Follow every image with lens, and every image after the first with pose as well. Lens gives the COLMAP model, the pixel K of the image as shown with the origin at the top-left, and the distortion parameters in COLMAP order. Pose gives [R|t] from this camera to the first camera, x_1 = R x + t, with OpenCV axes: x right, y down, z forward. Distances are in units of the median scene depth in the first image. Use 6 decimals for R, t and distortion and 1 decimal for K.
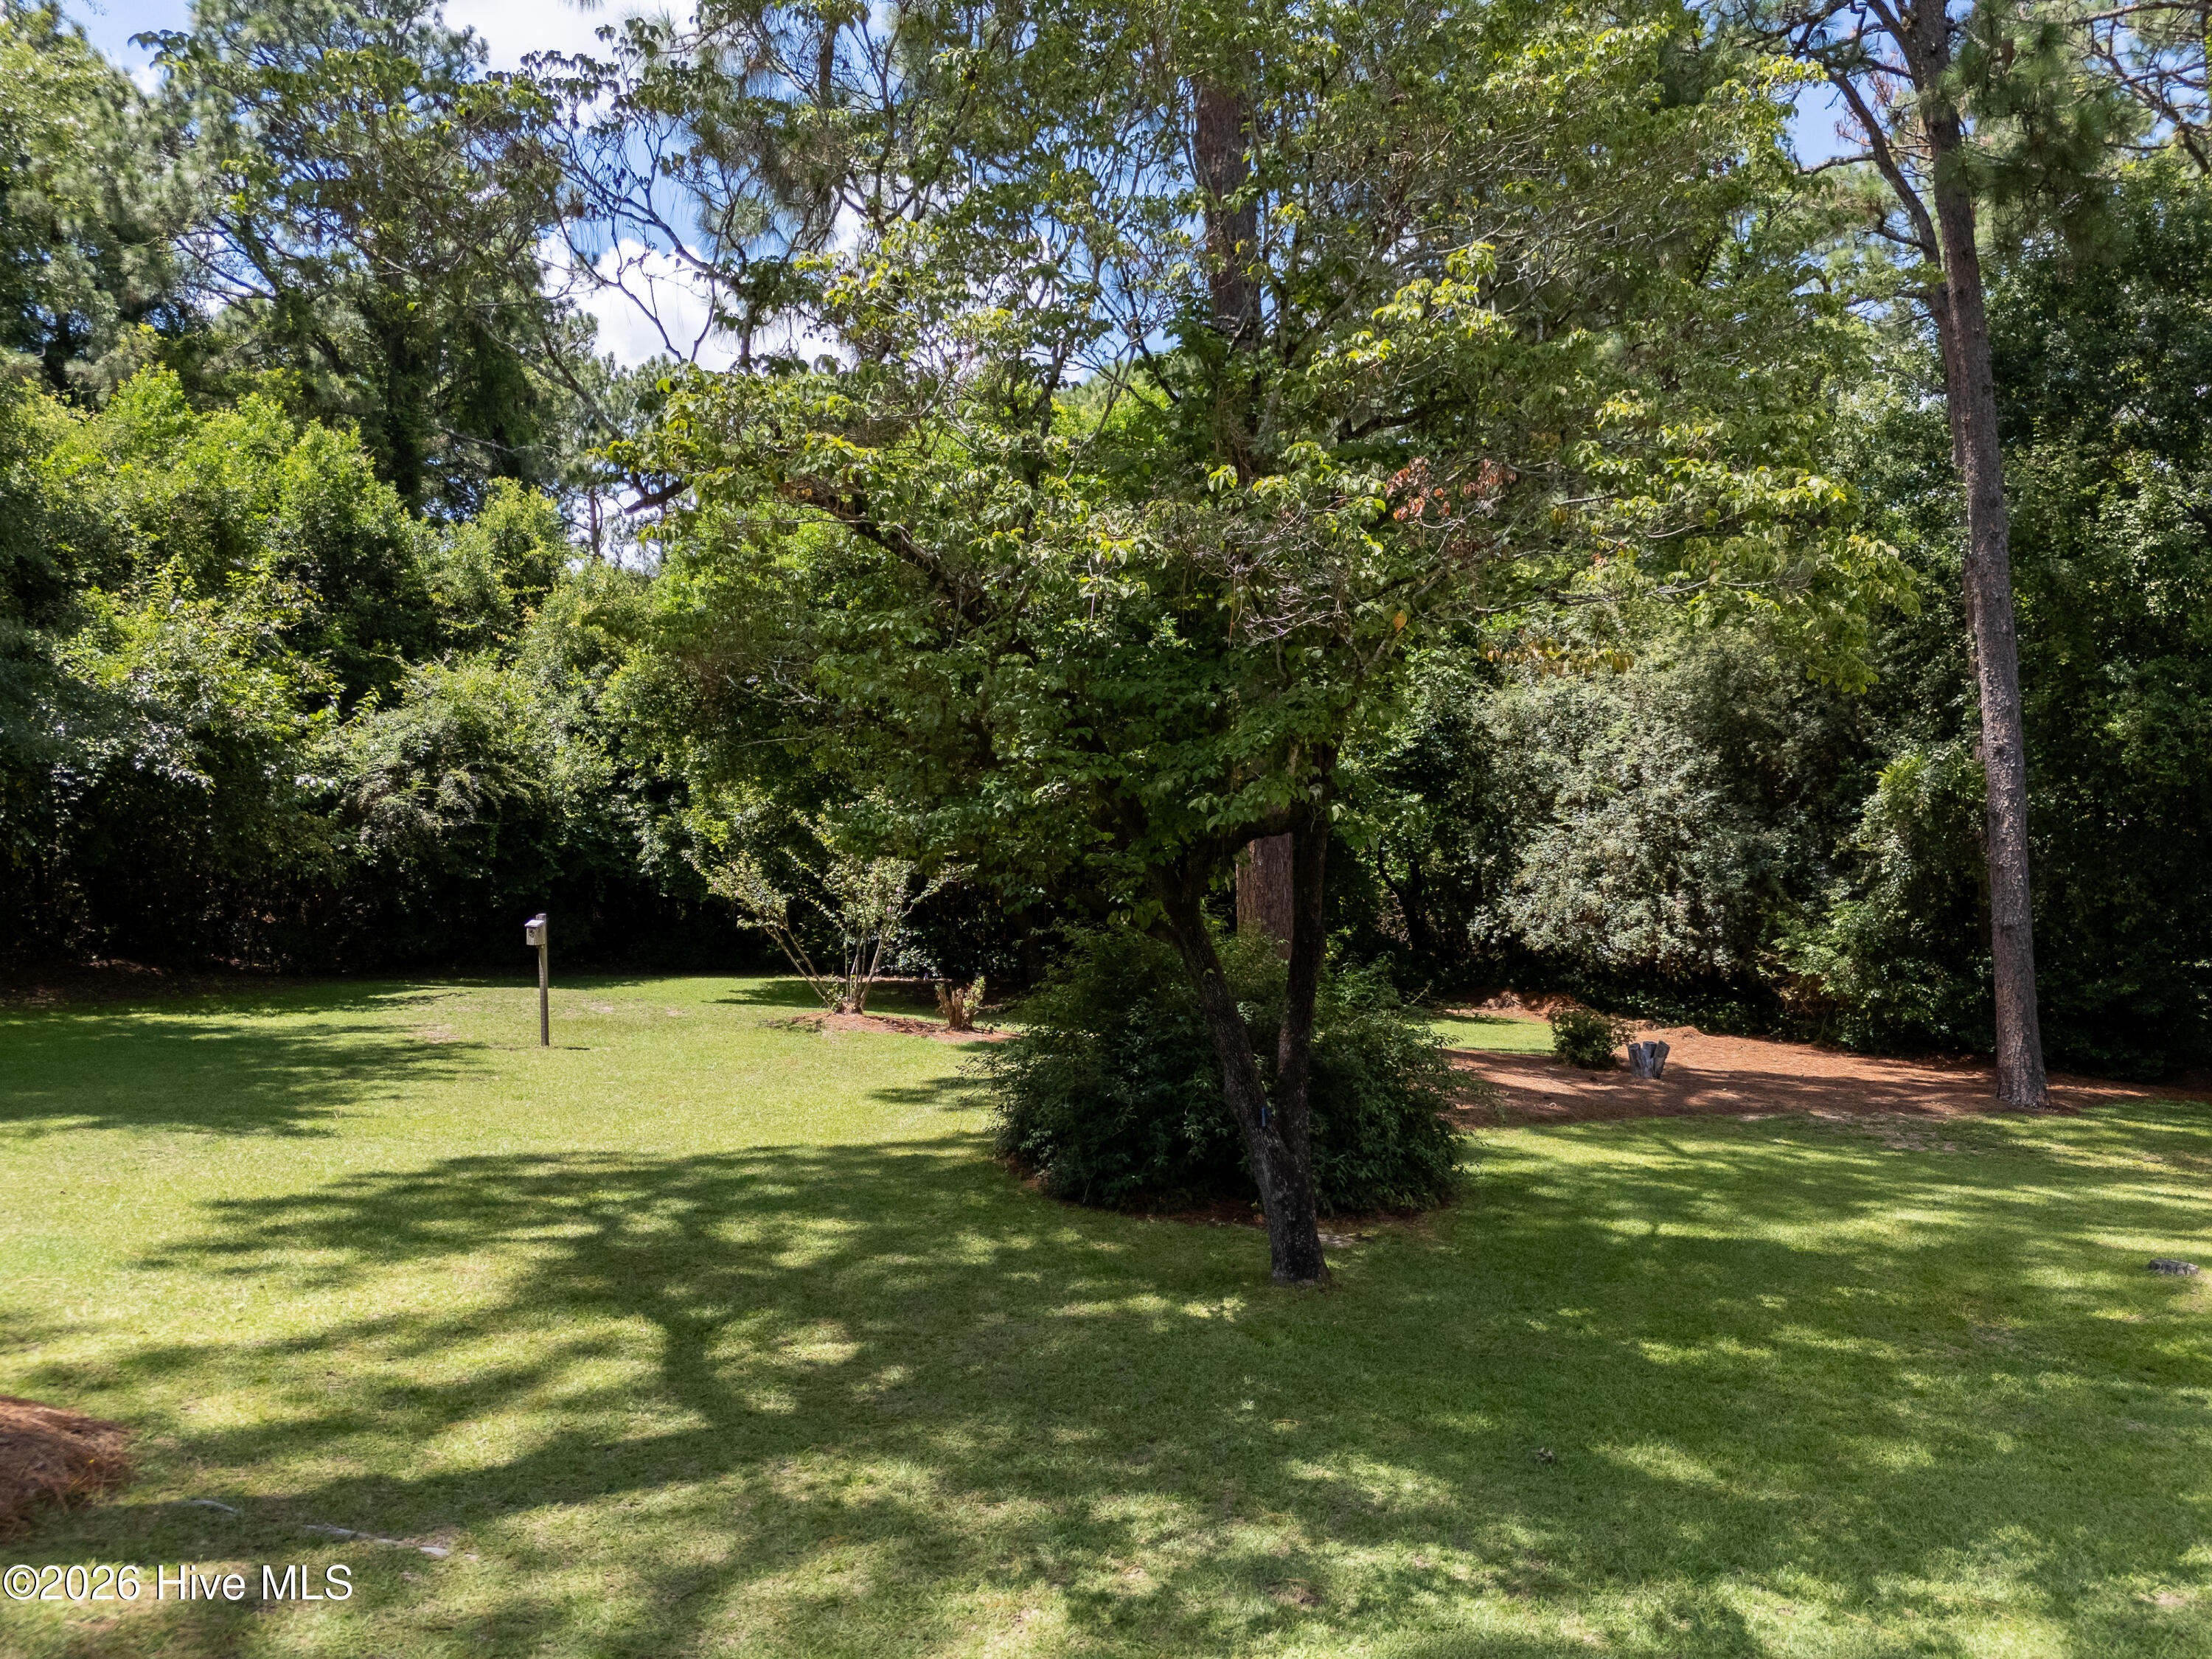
lens RADIAL K [[1647.1, 0, 1106.0], [0, 1647.1, 829.5], [0, 0, 1]] dist [0.095959, -0.110889]
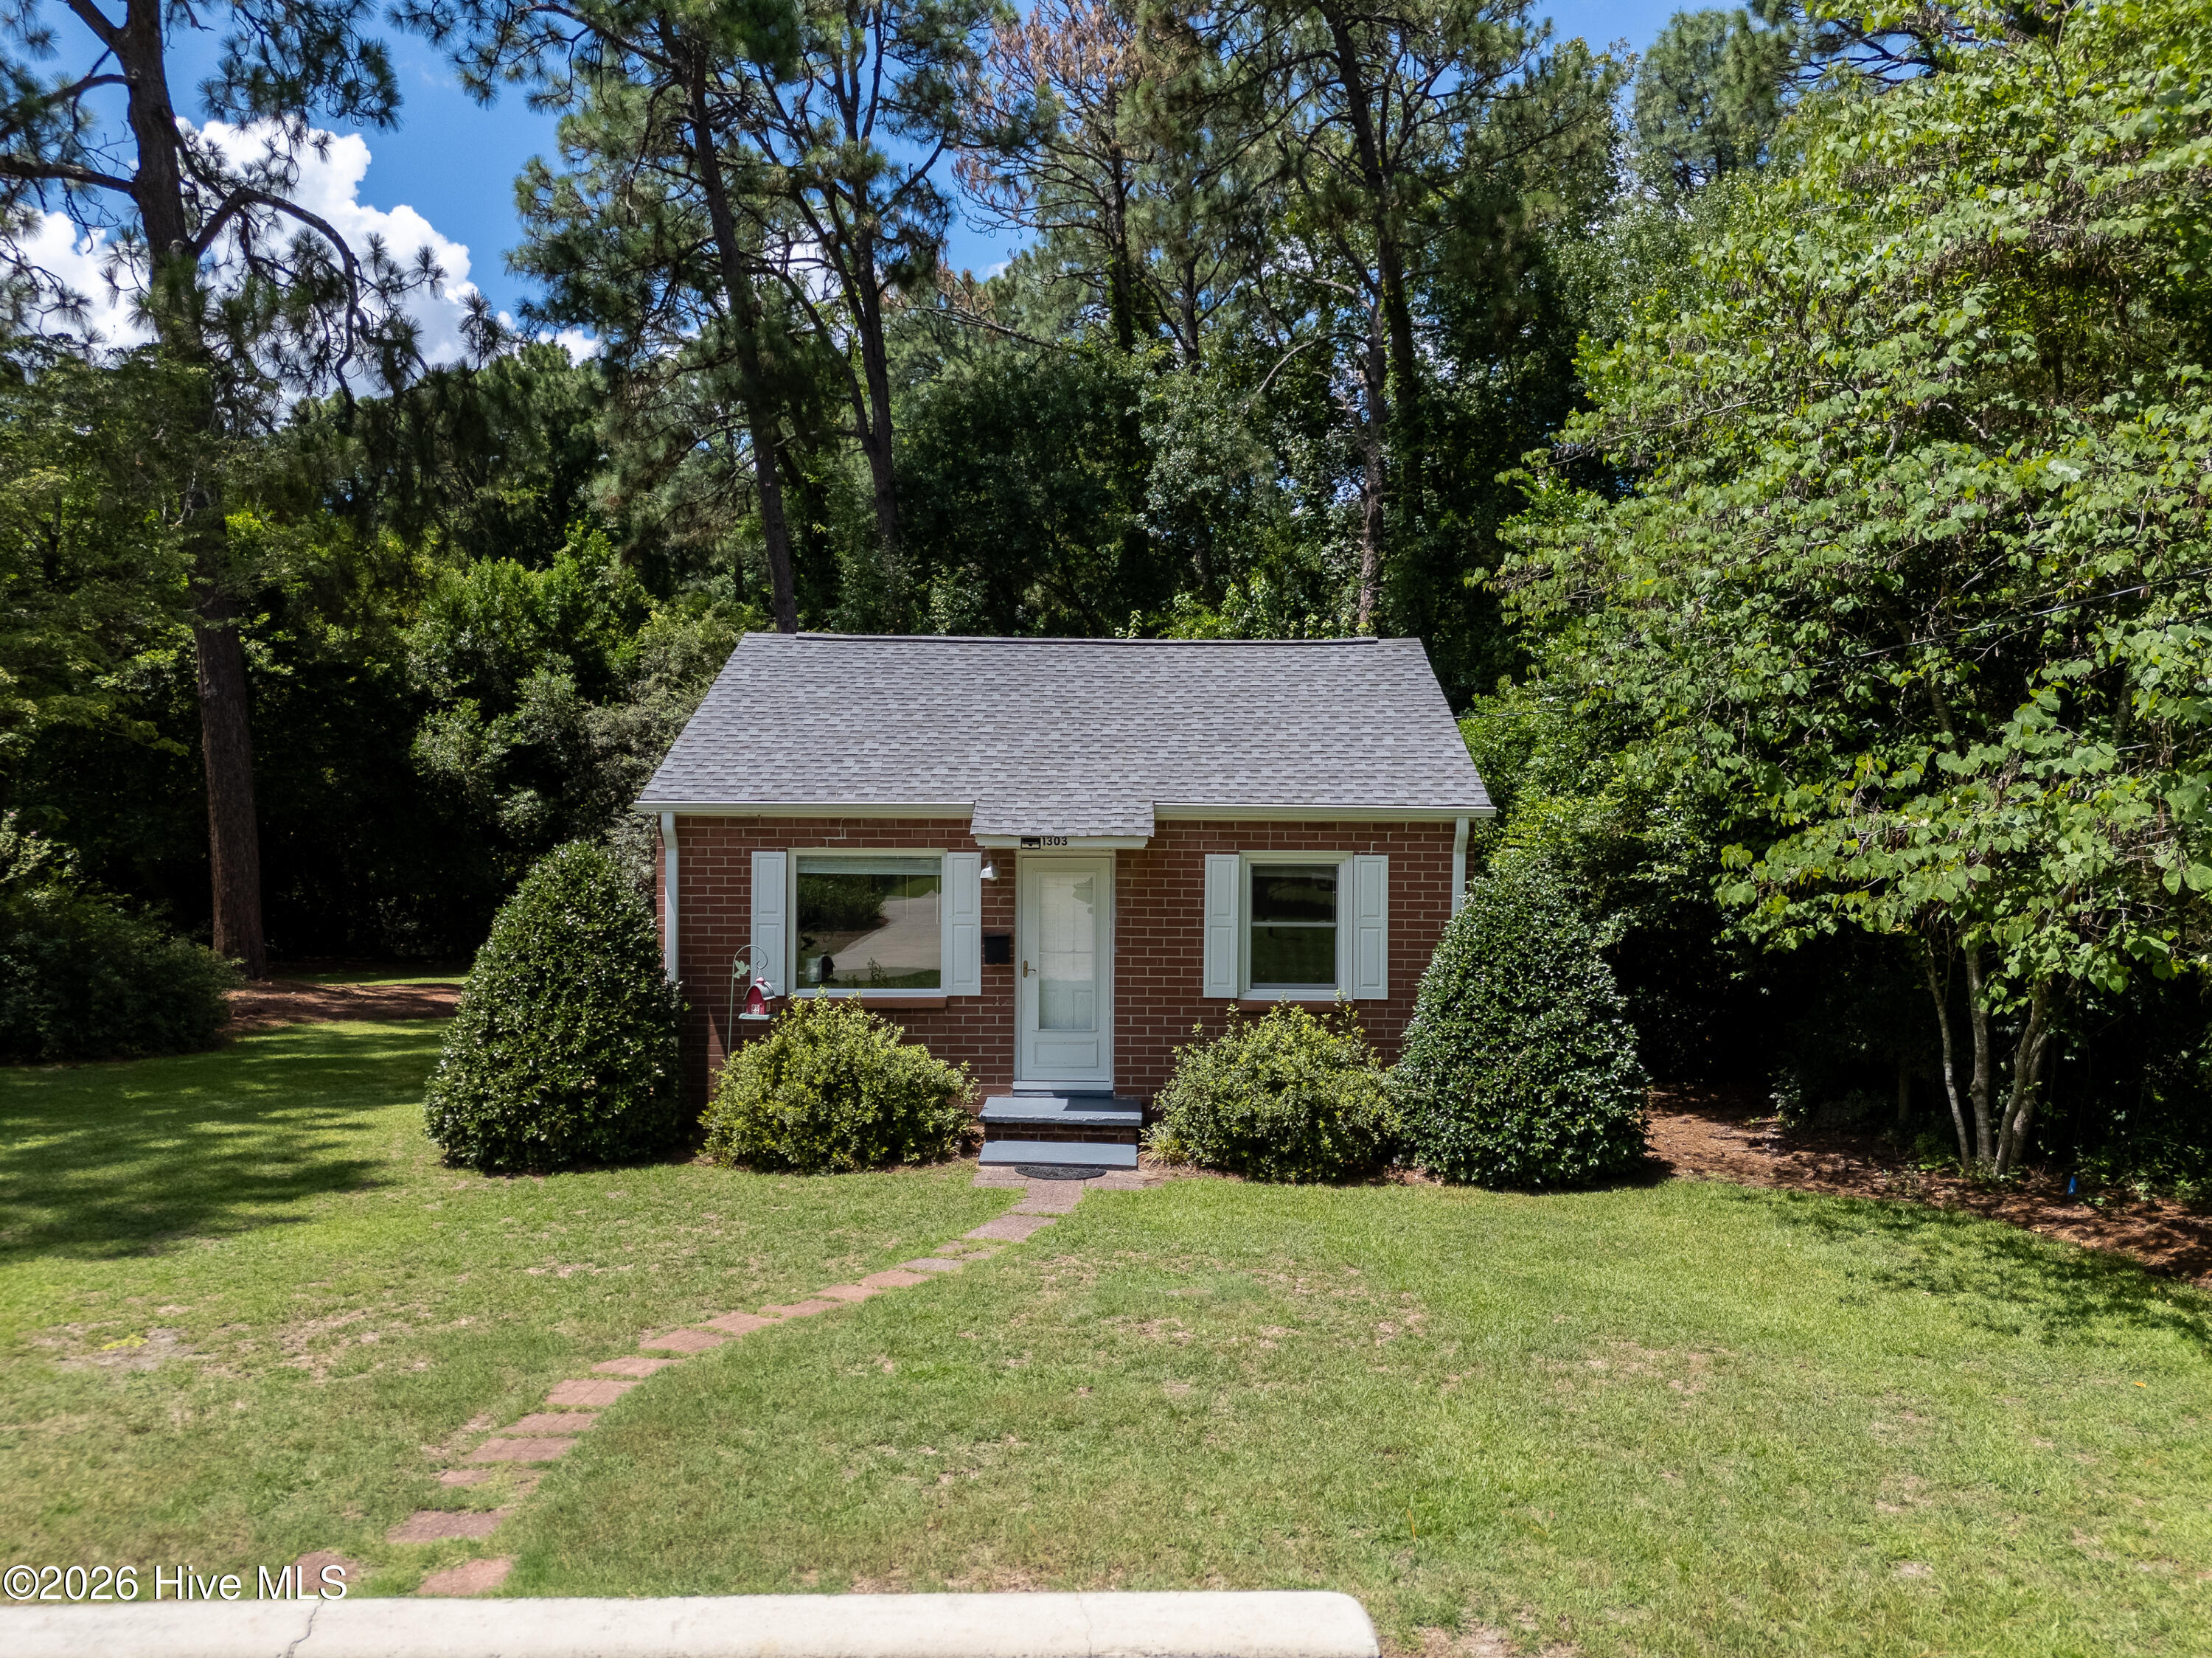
lens RADIAL K [[1646.9, 0, 1106.0], [0, 1646.9, 829.0], [0, 0, 1]] dist [0.095959, -0.110889]
pose [[0.957568, -0.010215, 0.288026, 0.235161], [0.007975, 0.999928, 0.008949, 0.000714], [-0.288096, -0.006272, 0.957581, -0.334469]]
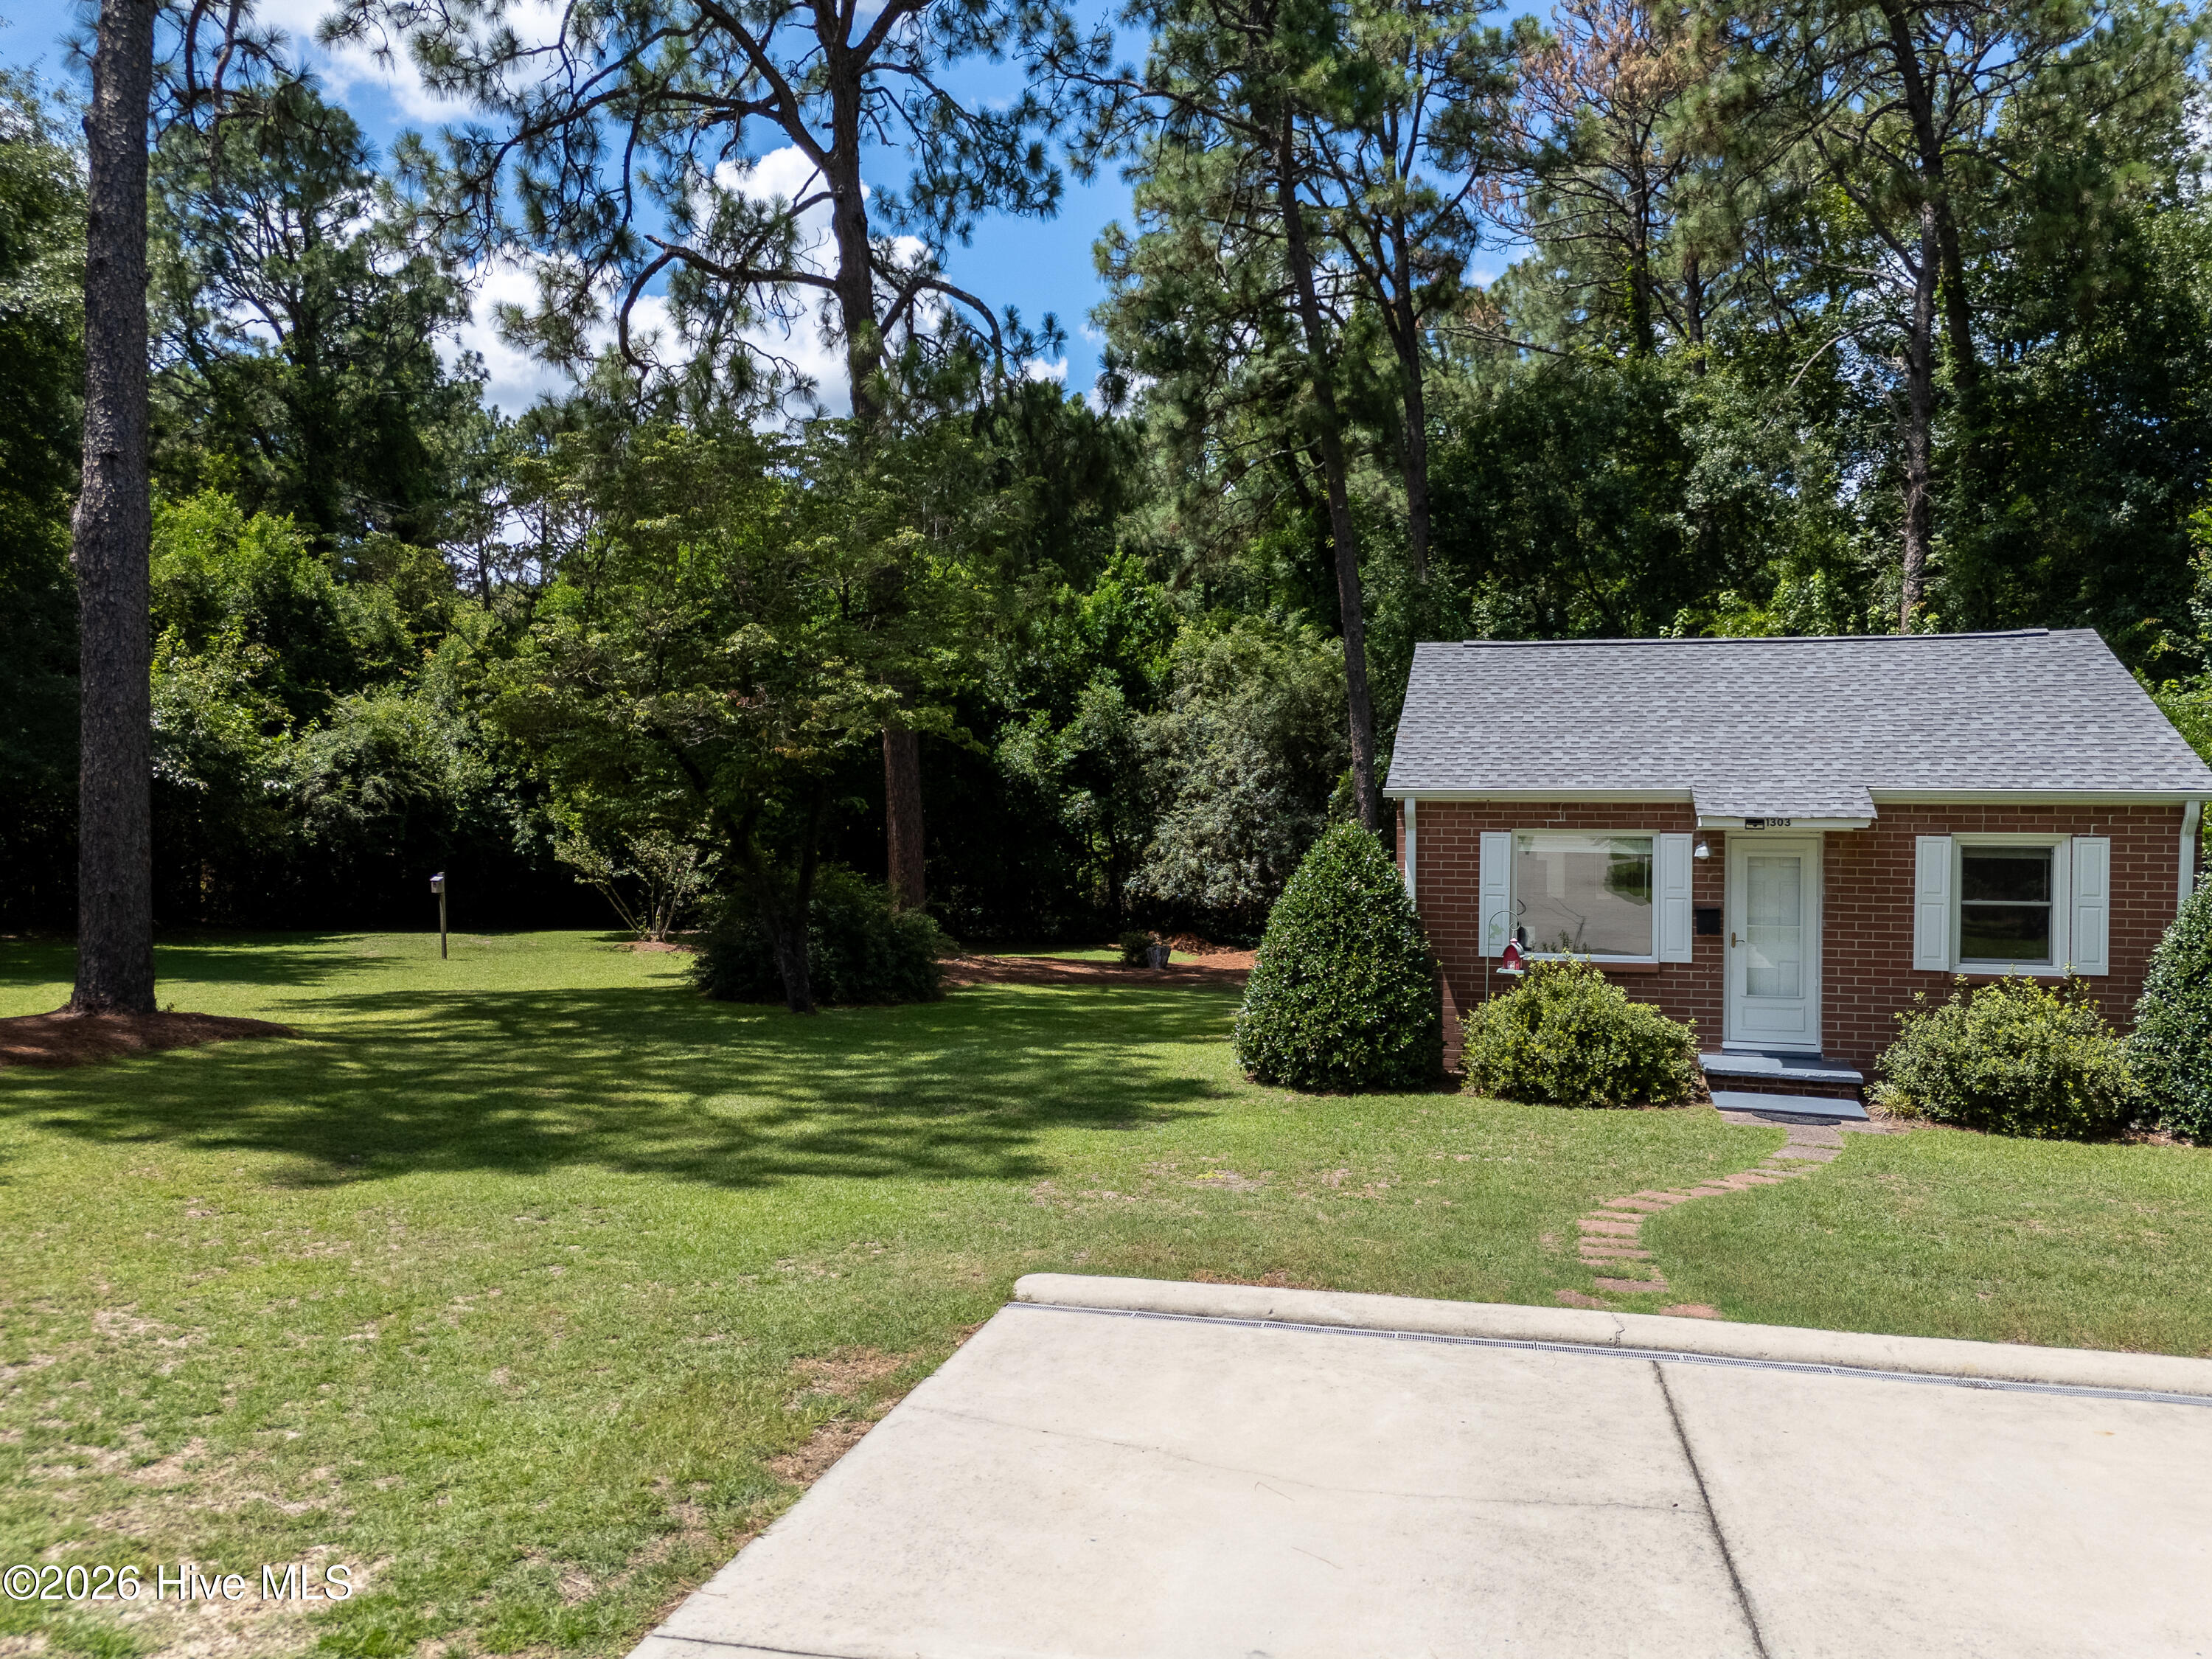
lens RADIAL K [[1647.1, 0, 1106.0], [0, 1647.1, 829.5], [0, 0, 1]] dist [0.095959, -0.110889]
pose [[0.998390, -0.006026, 0.056398, 0.126442], [0.005844, 0.999977, 0.003398, 0.006908], [-0.056417, -0.003063, 0.998403, -0.387169]]
